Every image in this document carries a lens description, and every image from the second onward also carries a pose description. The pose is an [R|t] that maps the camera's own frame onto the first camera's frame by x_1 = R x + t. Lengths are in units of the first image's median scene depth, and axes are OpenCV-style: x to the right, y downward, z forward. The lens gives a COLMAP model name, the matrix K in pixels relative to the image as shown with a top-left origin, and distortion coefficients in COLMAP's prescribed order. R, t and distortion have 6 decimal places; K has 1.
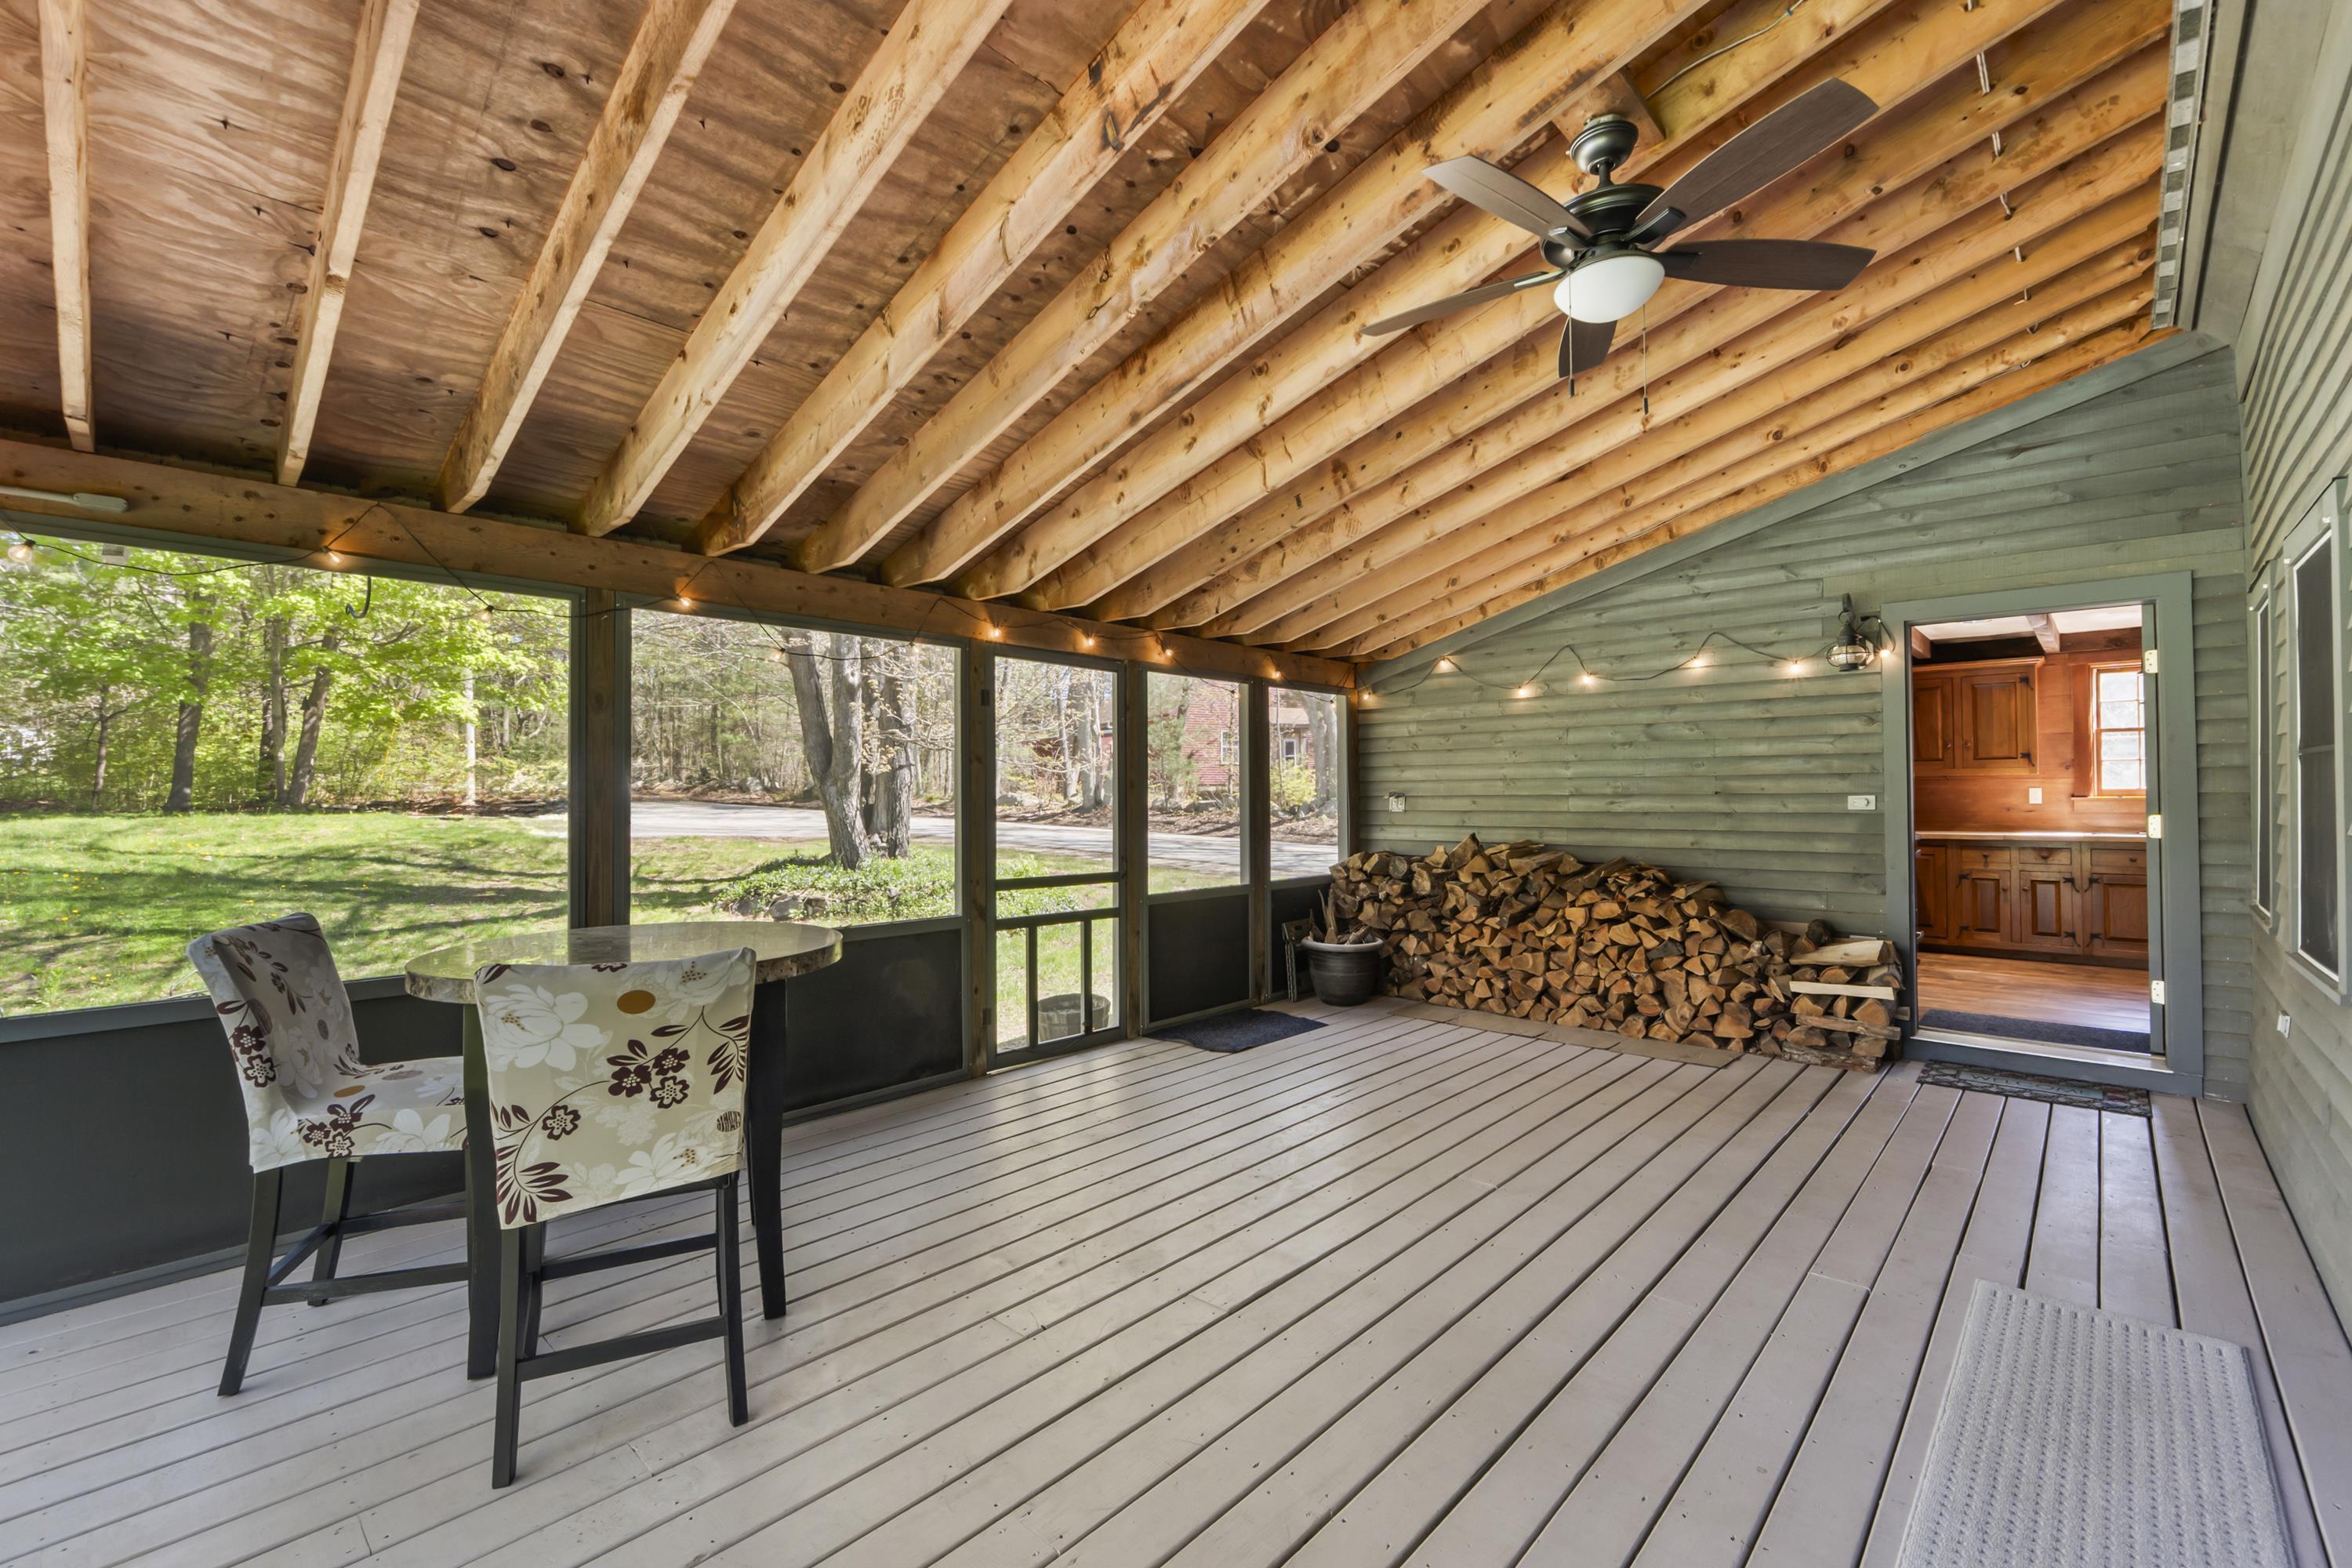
lens RADIAL K [[1003.8, 0, 1182.3], [0, 1003.8, 769.7], [0, 0, 1]] dist [-0.006958, 0.000462]
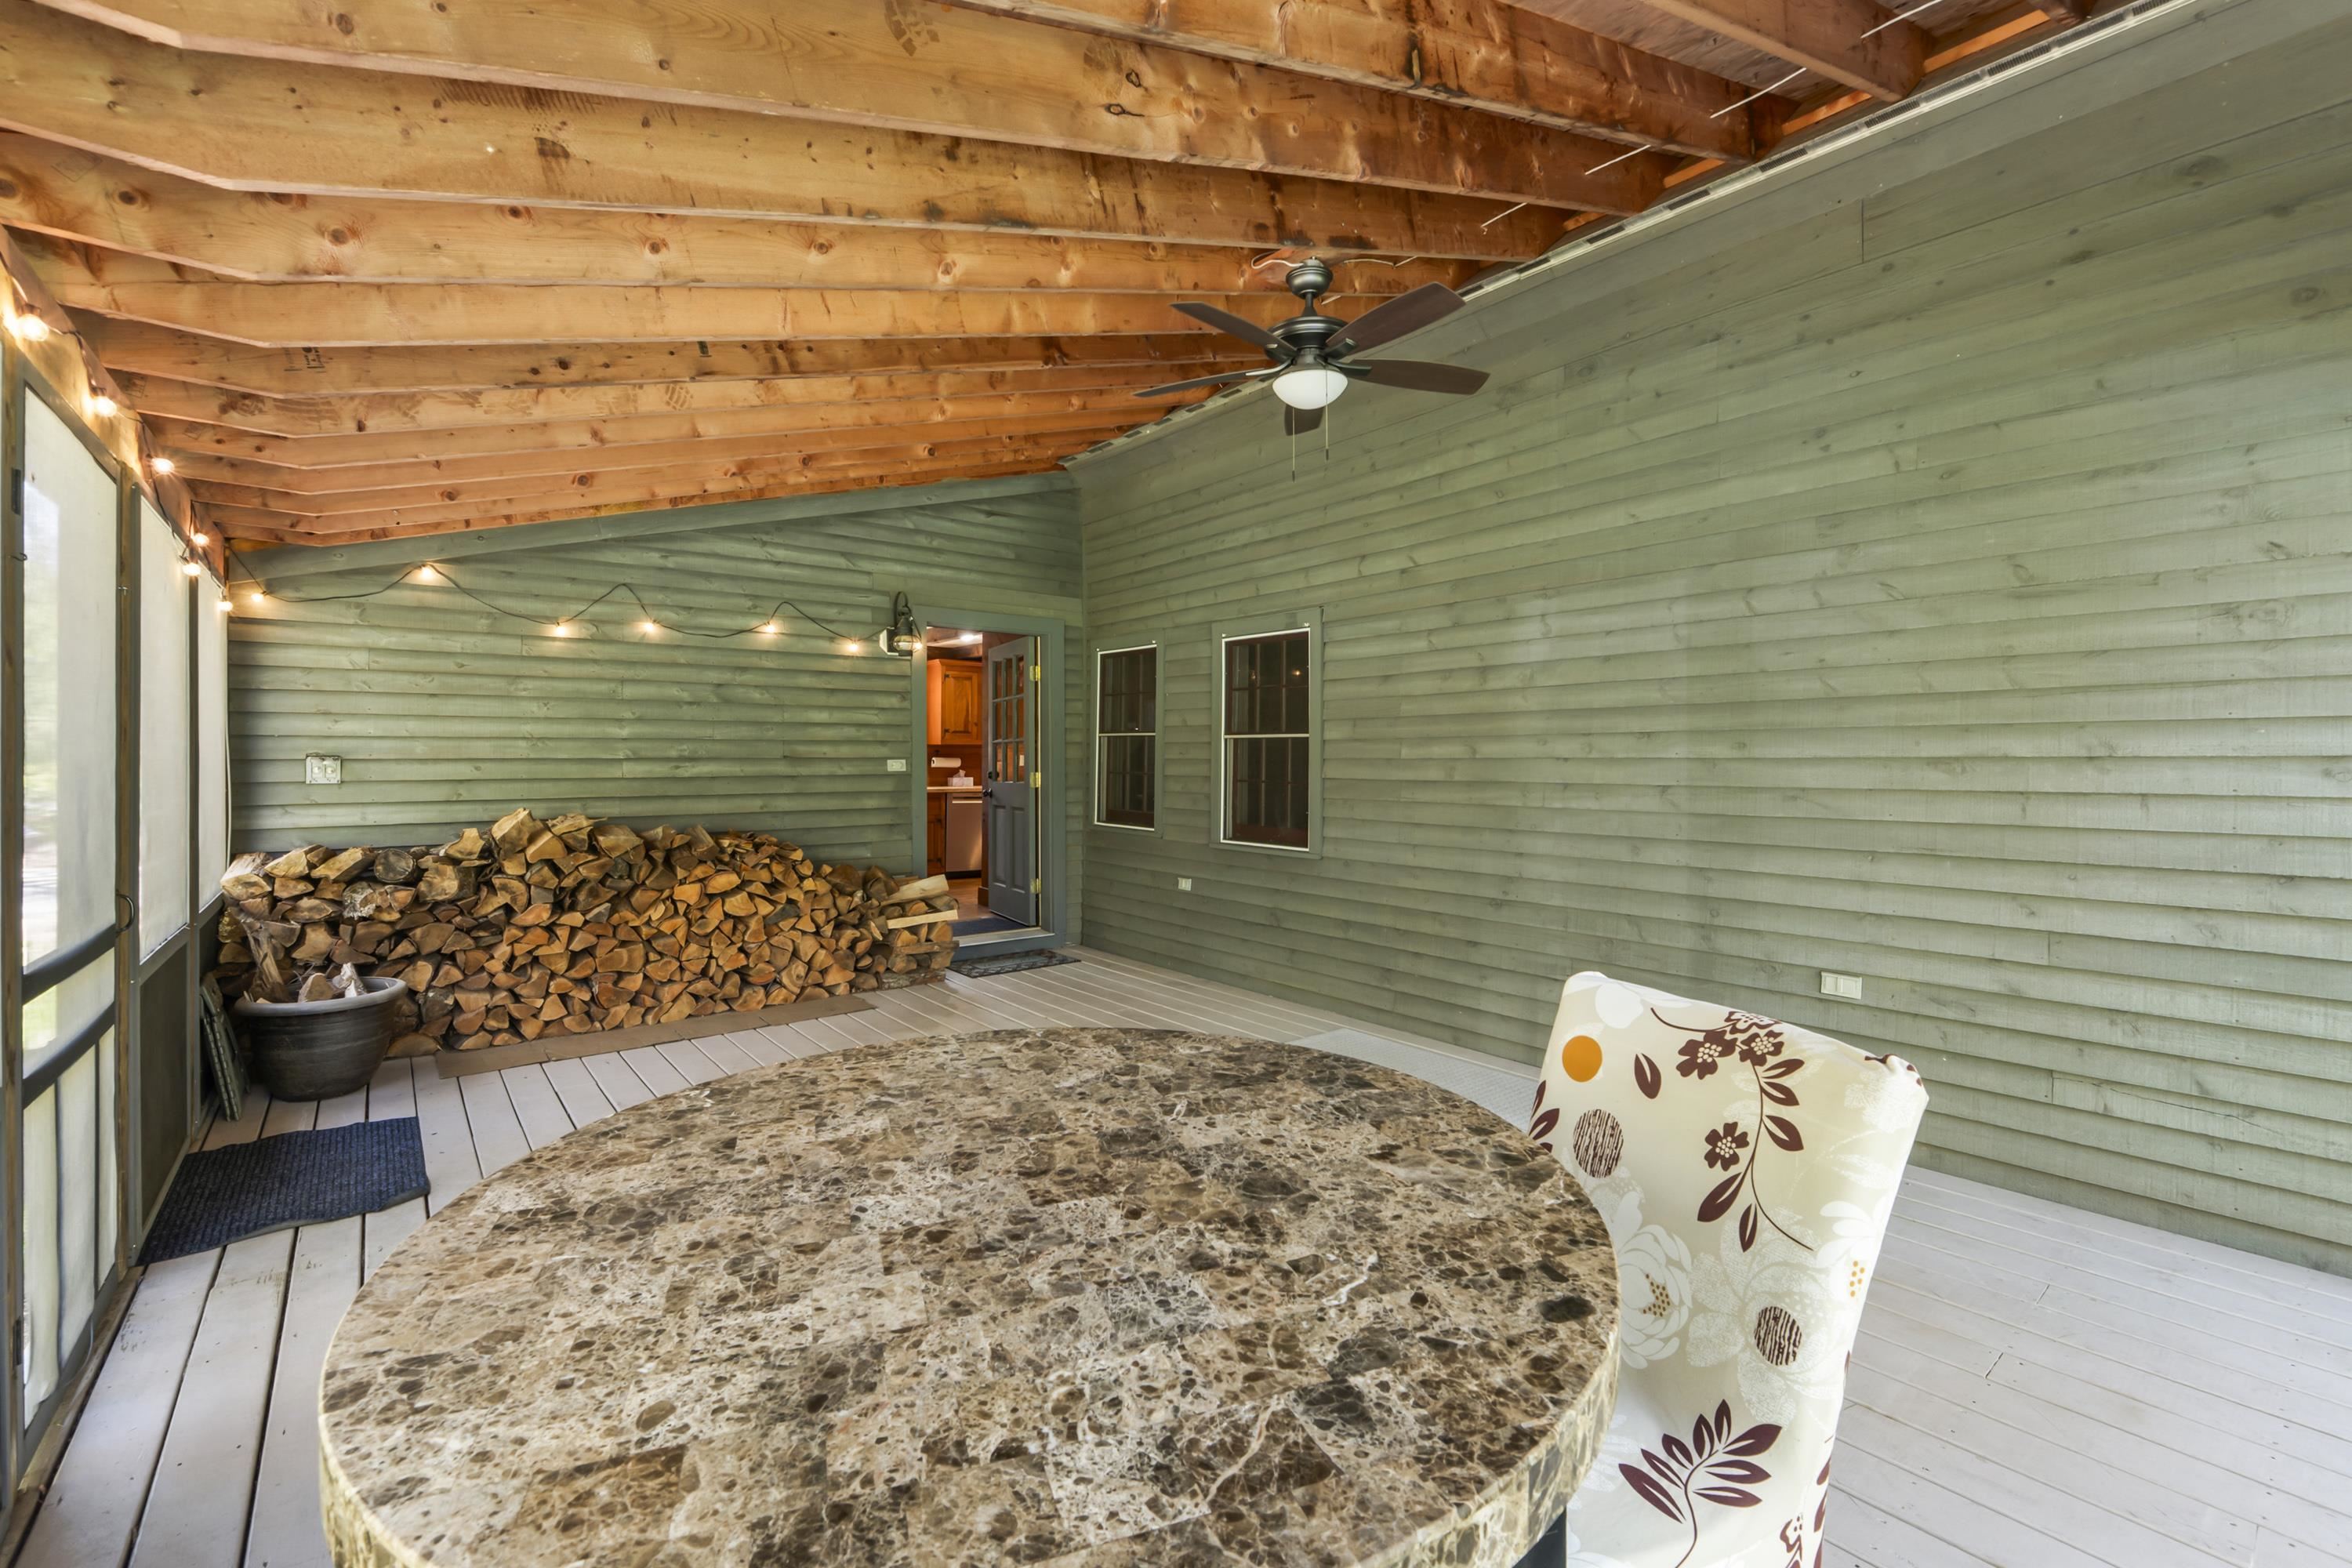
lens RADIAL K [[1003.8, 0, 1192.9], [0, 1003.8, 742.8], [0, 0, 1]] dist [-0.006958, 0.000462]
pose [[0.133899, 0.017690, 0.990837, -0.428286], [-0.026168, 0.999555, -0.014309, 0.012243], [-0.990649, -0.024012, 0.134303, 0.433889]]
